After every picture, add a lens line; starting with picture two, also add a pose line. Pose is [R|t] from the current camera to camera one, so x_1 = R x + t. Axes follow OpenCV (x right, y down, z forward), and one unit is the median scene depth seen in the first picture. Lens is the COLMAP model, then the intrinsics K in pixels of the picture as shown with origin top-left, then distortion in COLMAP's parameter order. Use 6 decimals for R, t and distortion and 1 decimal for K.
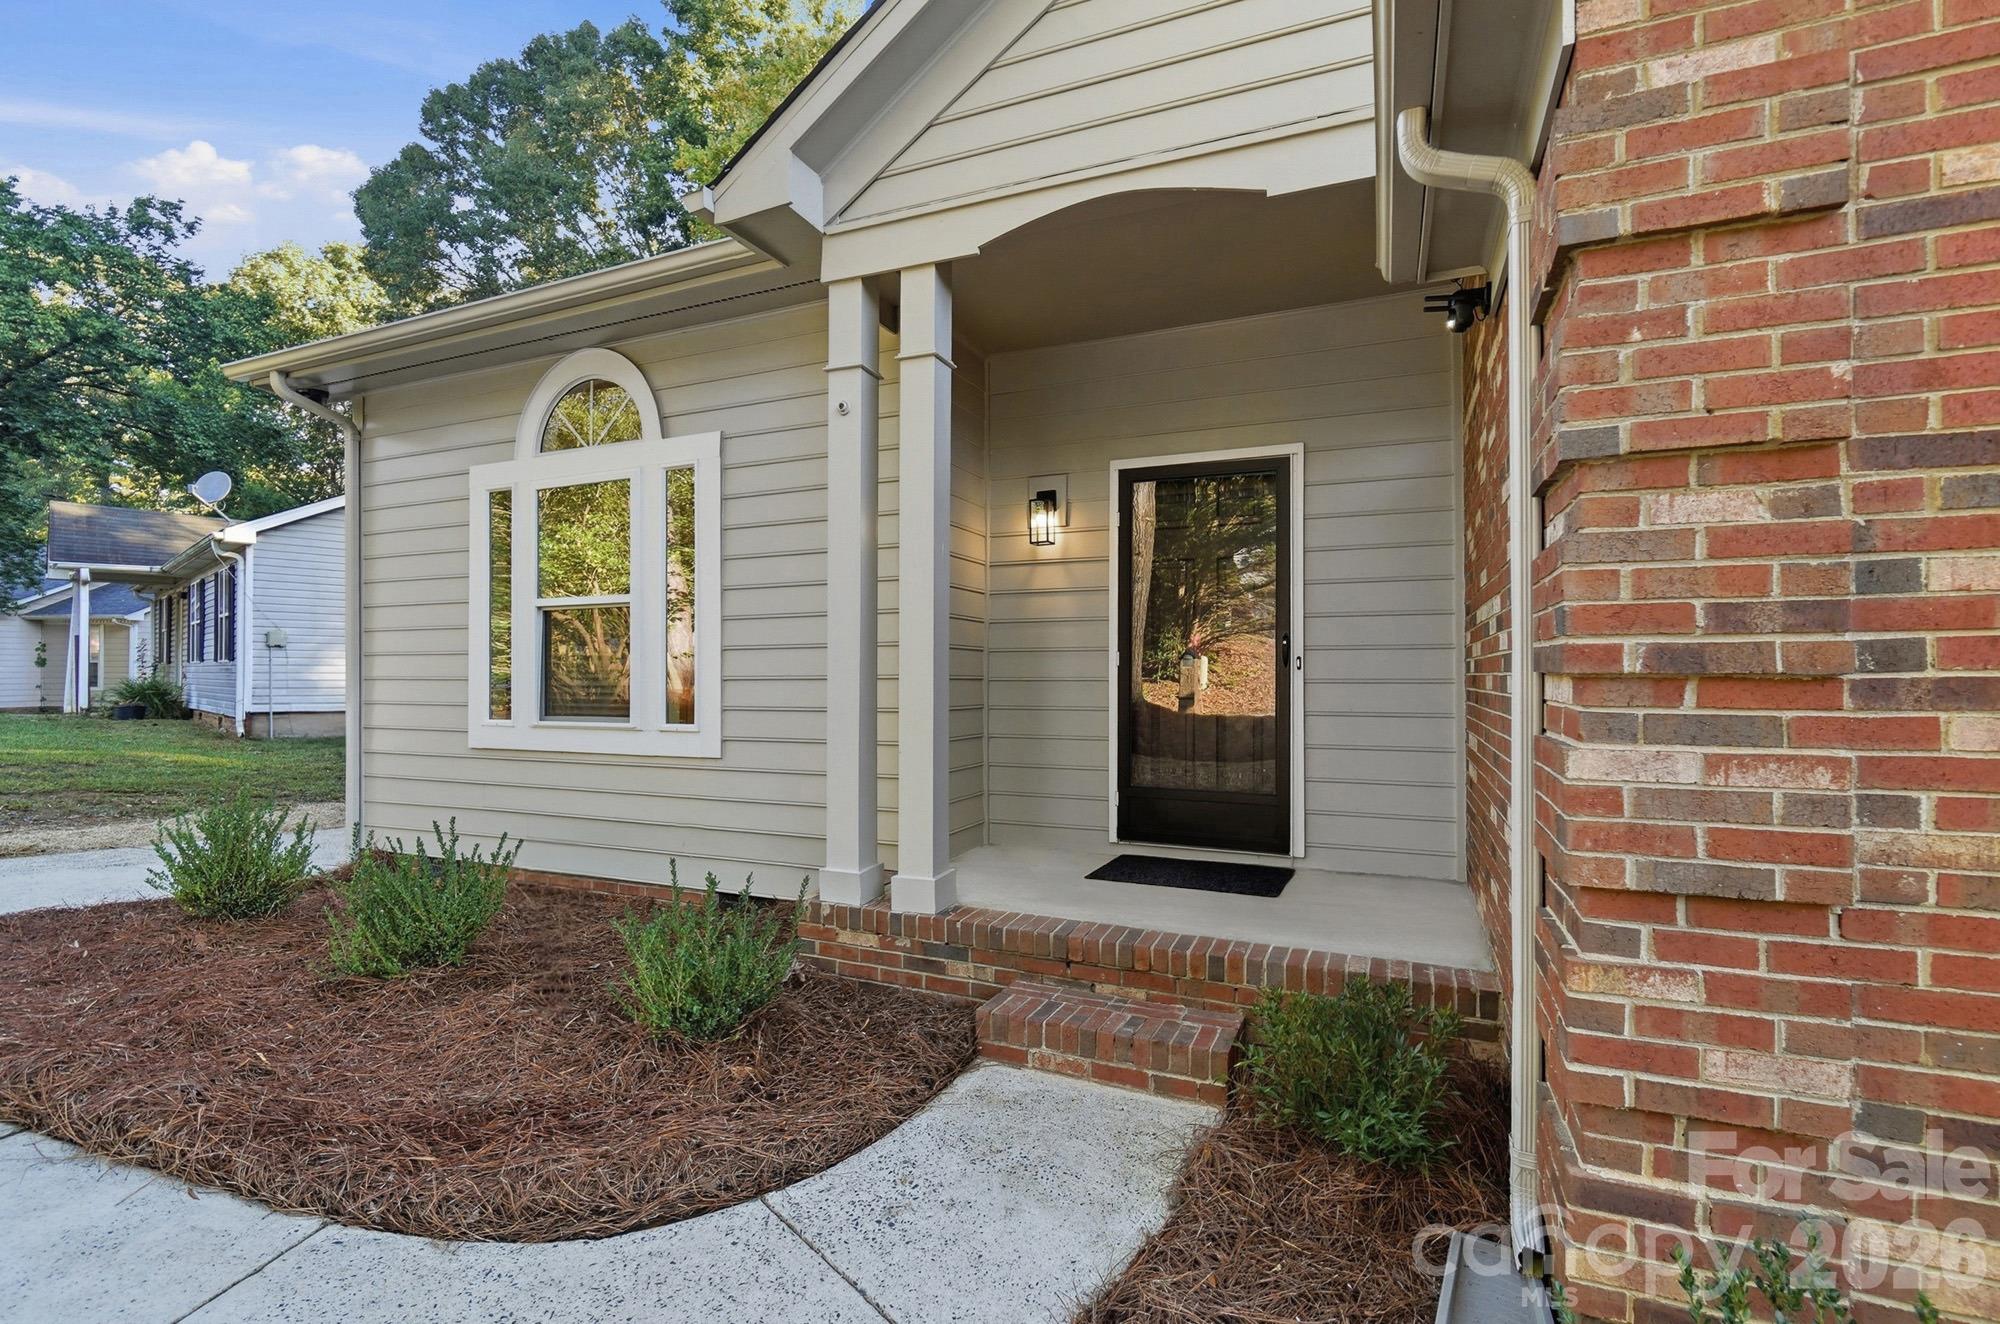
lens RADIAL K [[900.9, 0, 1009.3], [0, 900.9, 667.0], [0, 0, 1]] dist [0.000012, -0.000117]
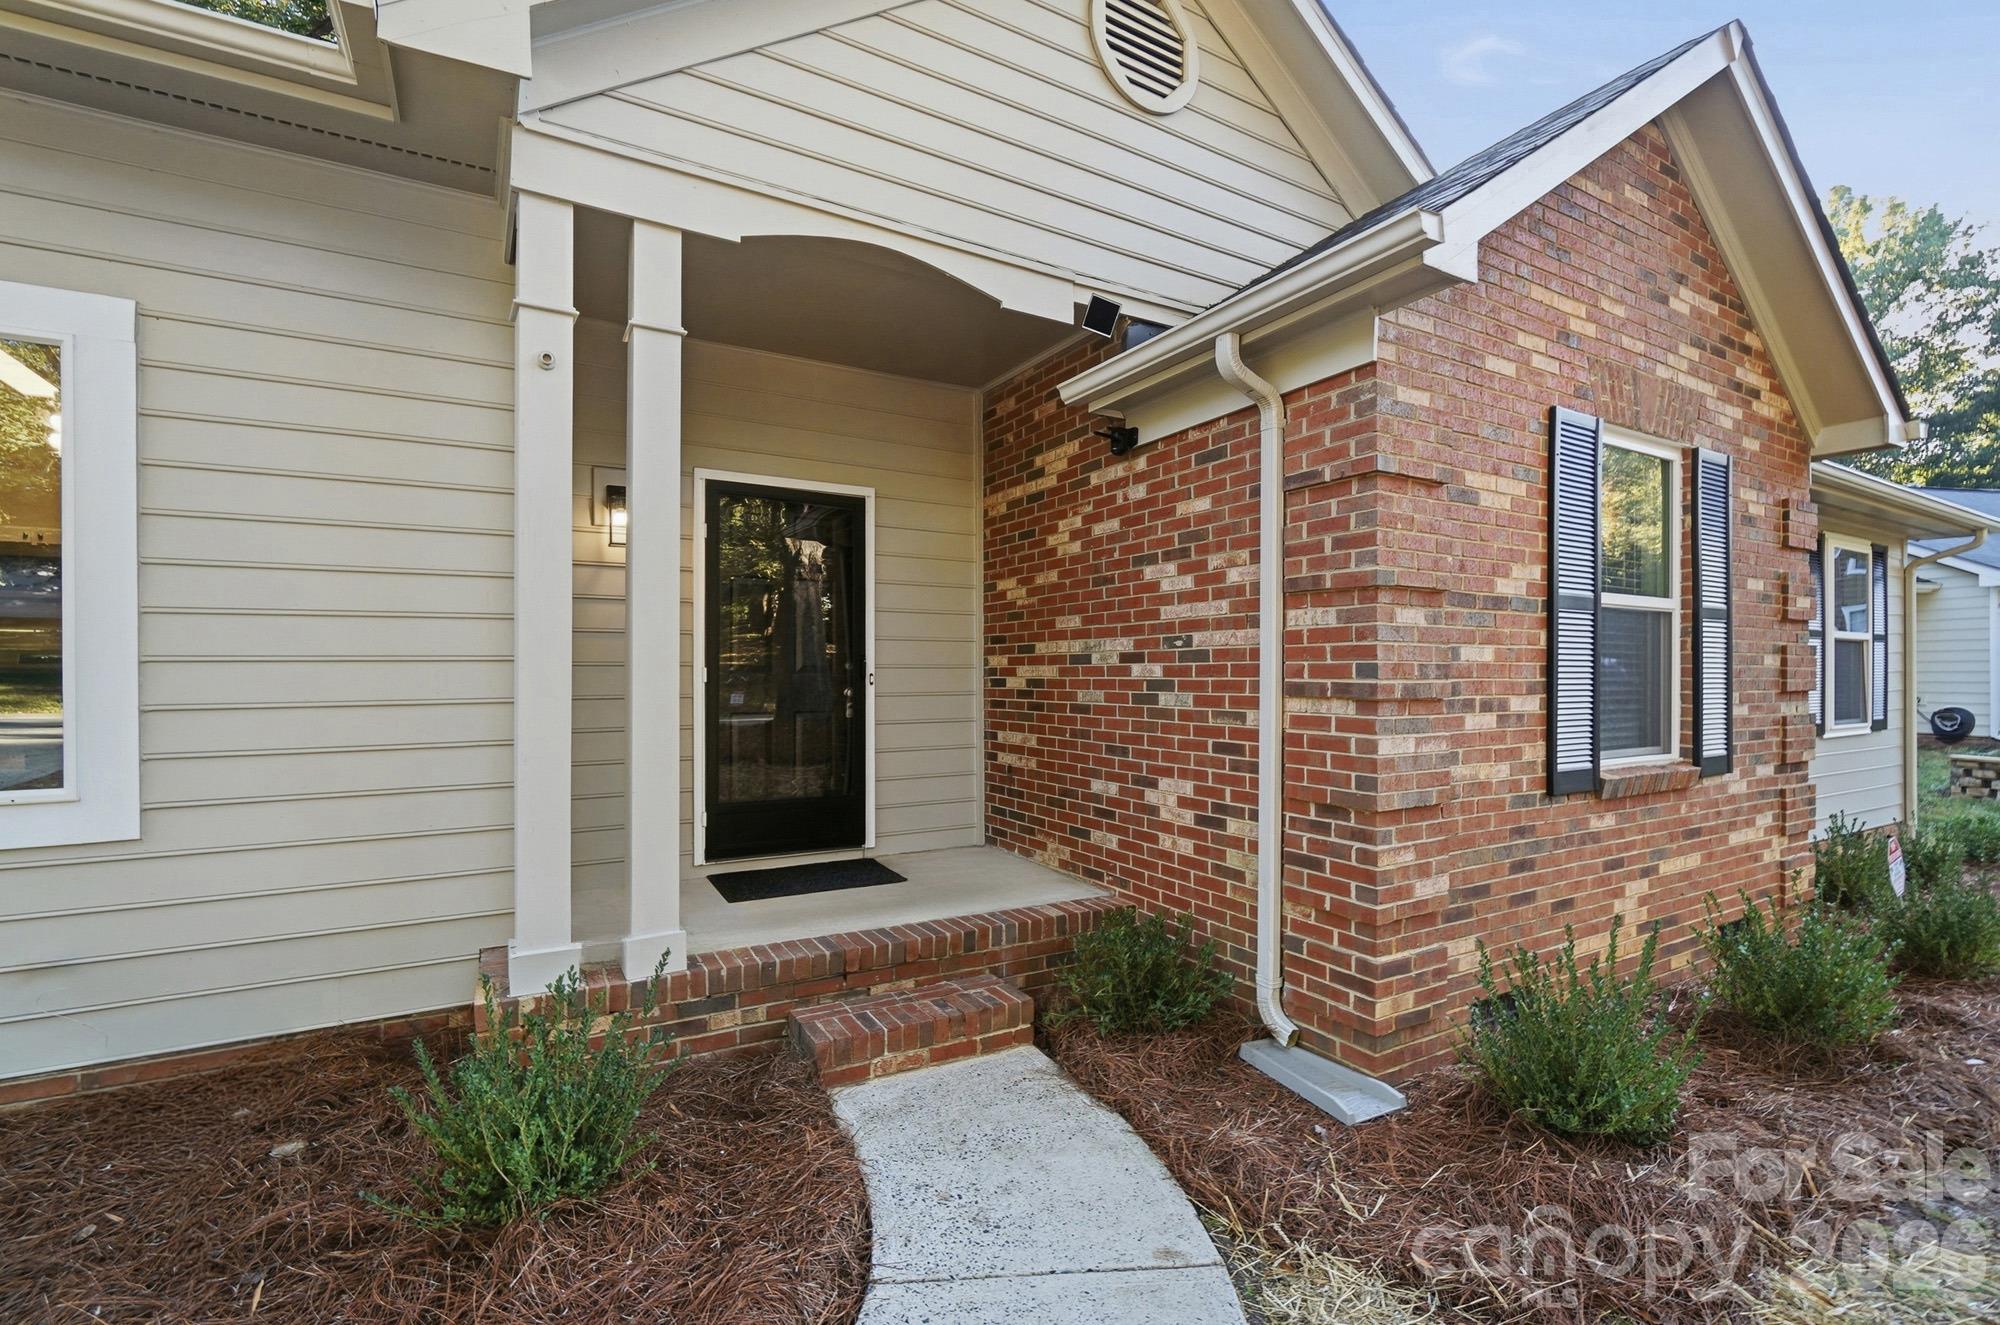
lens RADIAL K [[881.3, 0, 998.3], [0, 881.3, 675.4], [0, 0, 1]] dist [-0.001755, -0.000371]
pose [[0.602090, -0.002833, 0.798423, -0.584175], [-0.005659, 0.999953, 0.007816, -0.023084], [-0.798408, -0.009225, 0.602046, 0.233578]]
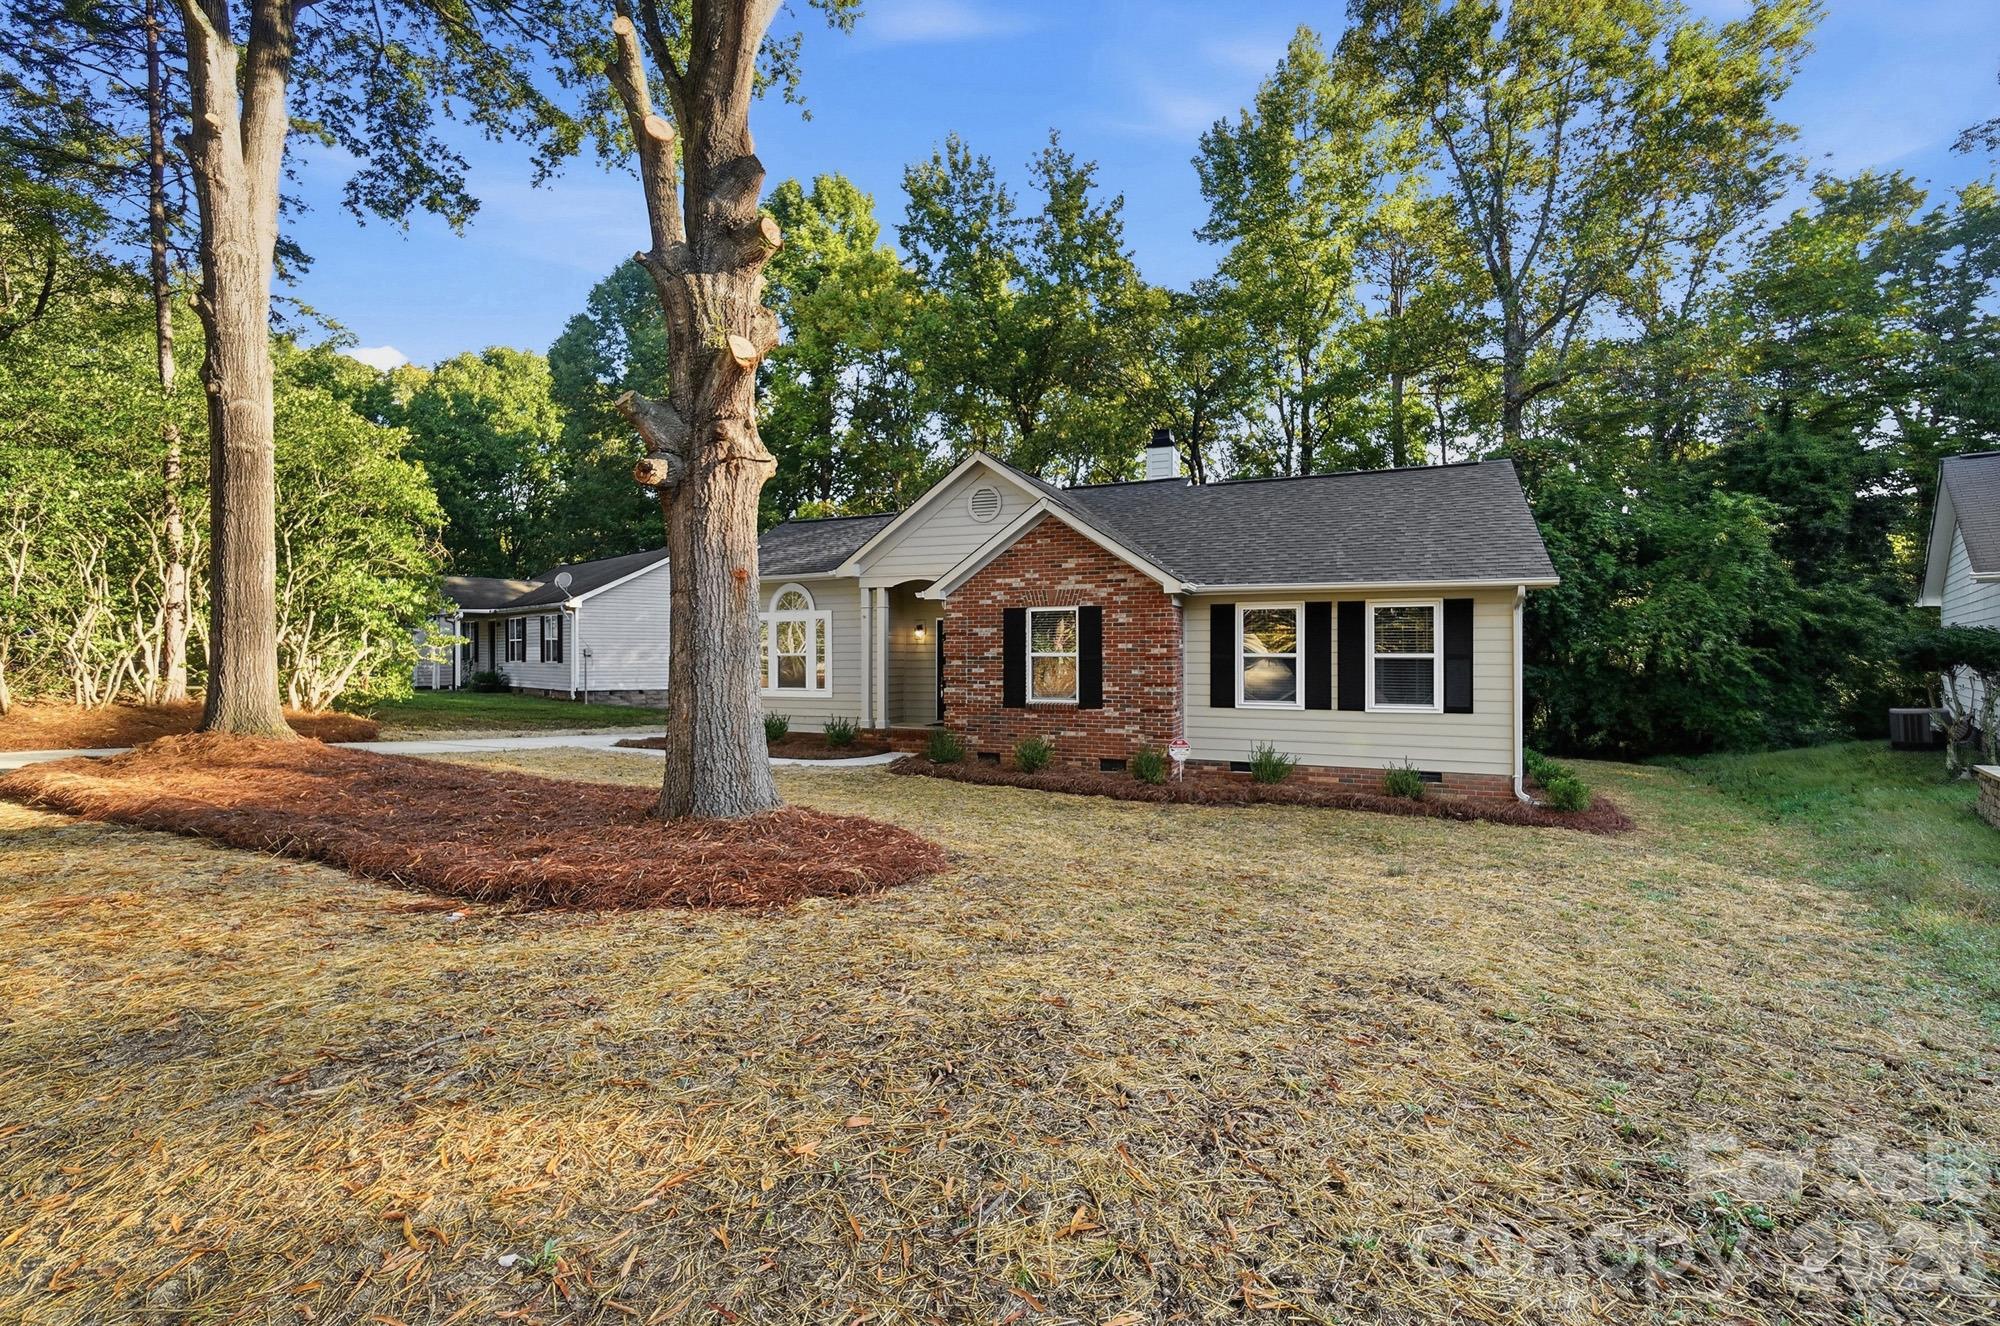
lens RADIAL K [[875.3, 0, 1000.0], [0, 875.3, 663.0], [0, 0, 1]] dist [0.000683, 0.000089]
pose [[0.999614, -0.002120, -0.027712, 0.632260], [0.002620, 0.999834, 0.018019, -0.142588], [0.027669, -0.018085, 0.999454, -3.451538]]
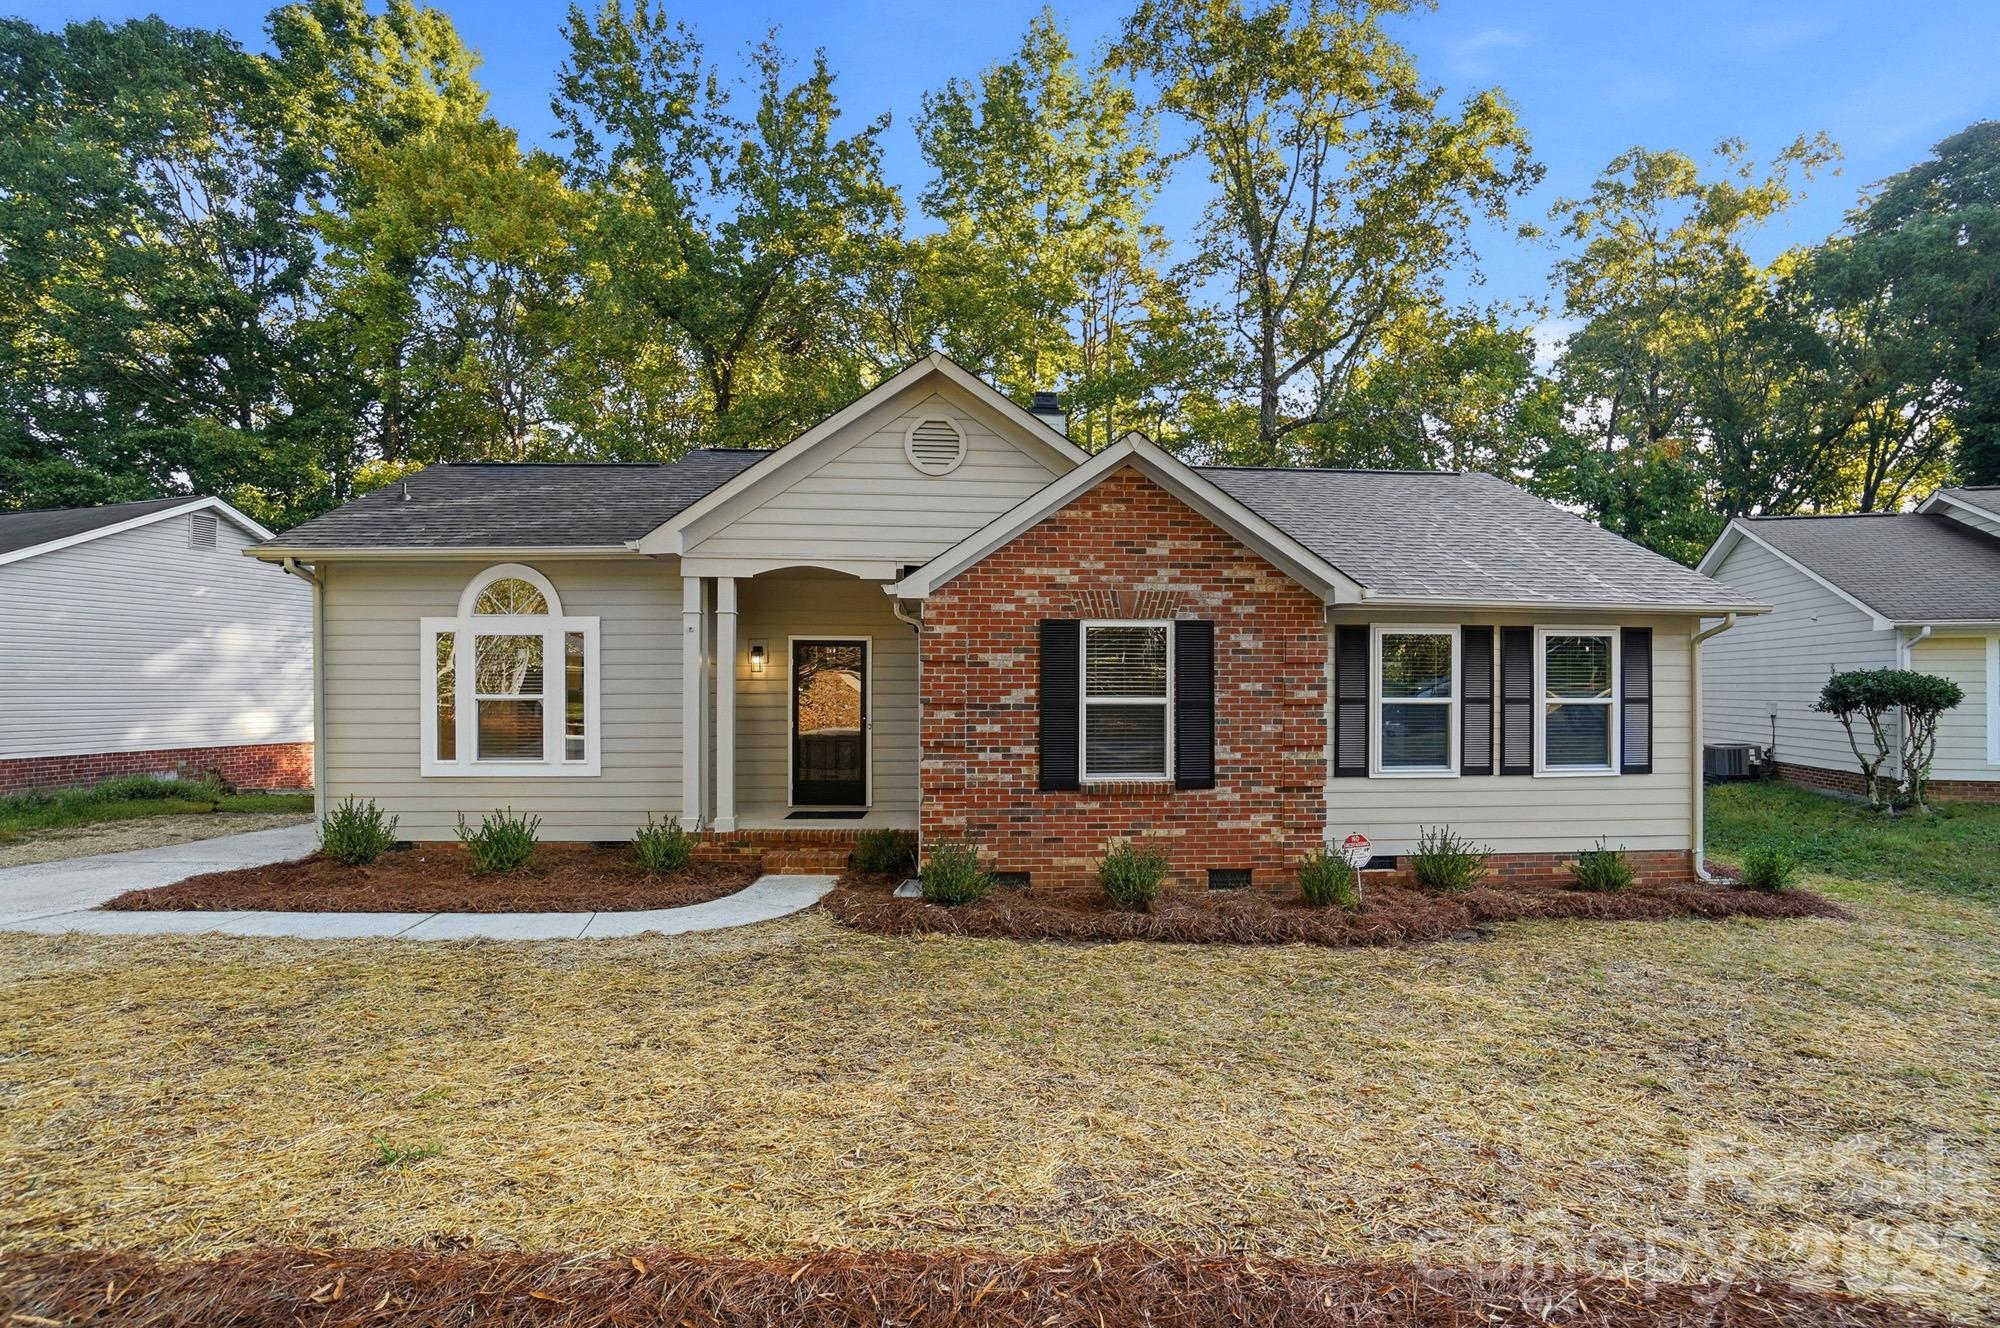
lens RADIAL K [[916.1, 0, 1005.3], [0, 916.1, 687.8], [0, 0, 1]] dist [-0.062889, 0.023303]
pose [[0.896967, -0.001539, 0.442095, -0.534038], [-0.003166, 0.999946, 0.009905, -0.163608], [-0.442086, -0.010284, 0.896914, -1.664428]]
